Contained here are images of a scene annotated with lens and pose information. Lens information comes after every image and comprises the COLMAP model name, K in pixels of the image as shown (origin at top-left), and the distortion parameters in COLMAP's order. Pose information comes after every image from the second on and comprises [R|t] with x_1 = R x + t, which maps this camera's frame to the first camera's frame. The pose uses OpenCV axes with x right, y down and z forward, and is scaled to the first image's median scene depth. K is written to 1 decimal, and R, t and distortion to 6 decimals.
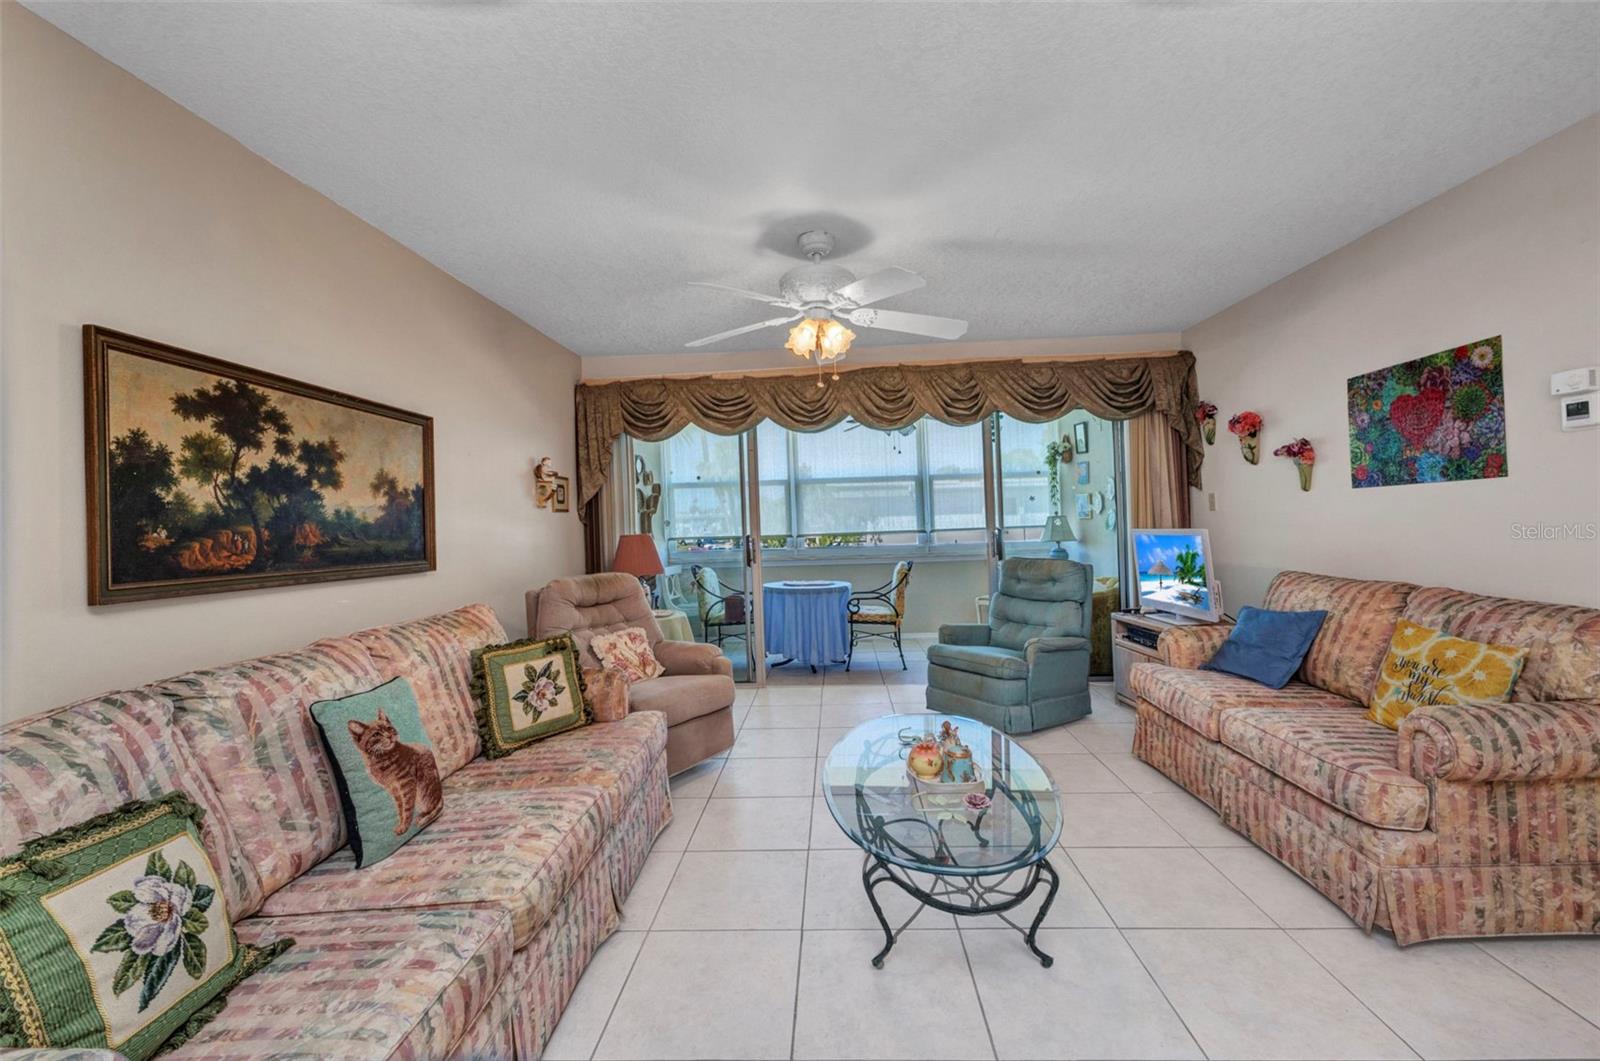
lens RADIAL K [[652.5, 0, 805.3], [0, 652.5, 518.2], [0, 0, 1]] dist [0.003006, -0.001225]
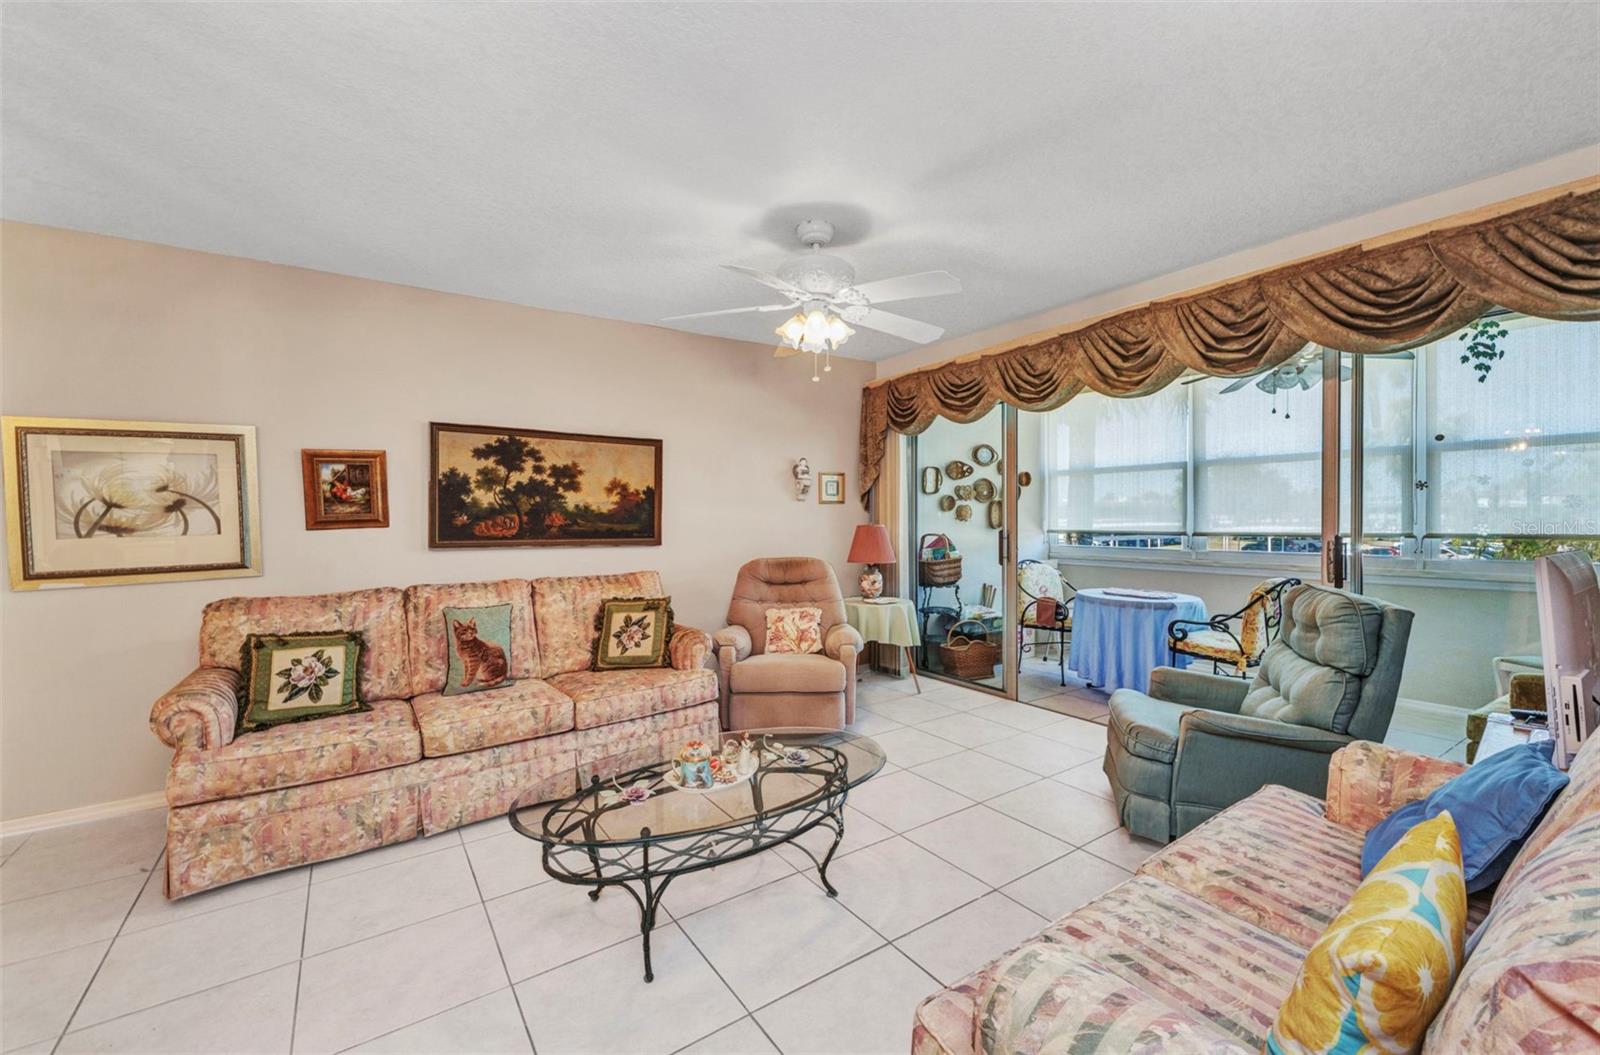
lens RADIAL K [[657.5, 0, 802.4], [0, 657.5, 527.4], [0, 0, 1]] dist [0.002809, -0.000147]
pose [[0.593606, 0.037277, -0.803892, 0.956840], [-0.006112, 0.999107, 0.041816, -0.028259], [0.804732, -0.019909, 0.593304, 0.465333]]
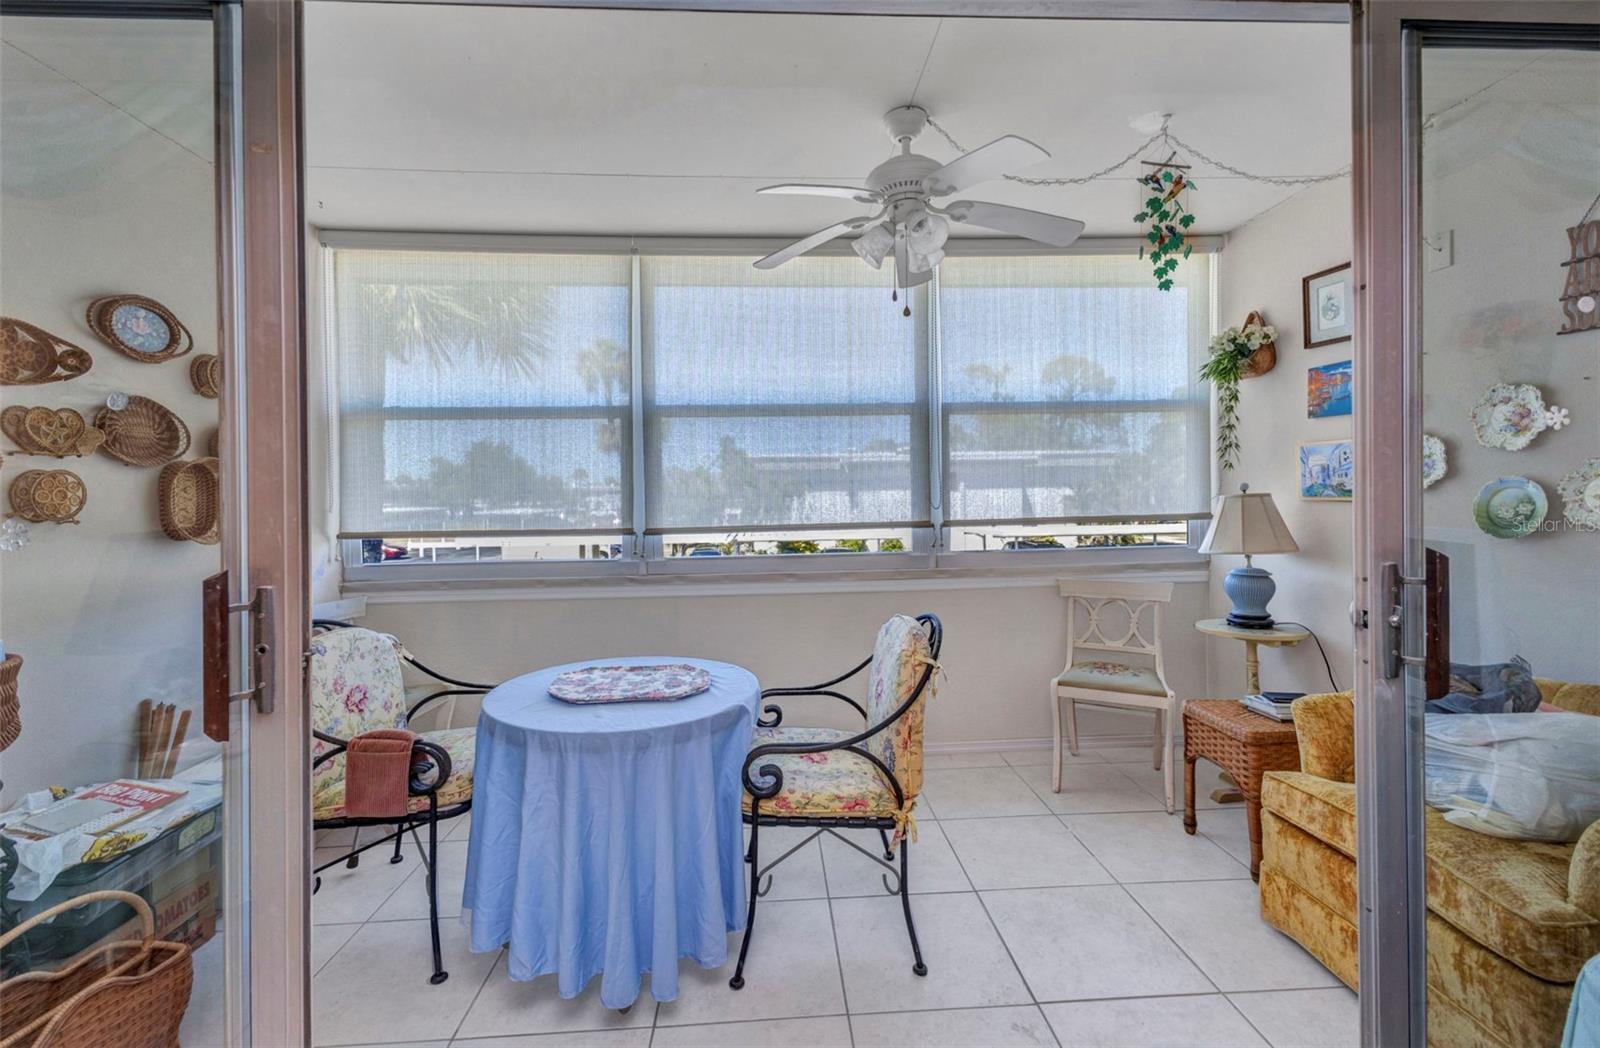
lens RADIAL K [[657.5, 0, 816.3], [0, 657.5, 493.1], [0, 0, 1]] dist [0.002809, -0.000147]
pose [[0.993735, 0.015164, 0.110732, 0.141948], [-0.015344, 0.999882, 0.000767, -0.002069], [-0.110708, -0.002461, 0.993850, 1.544296]]
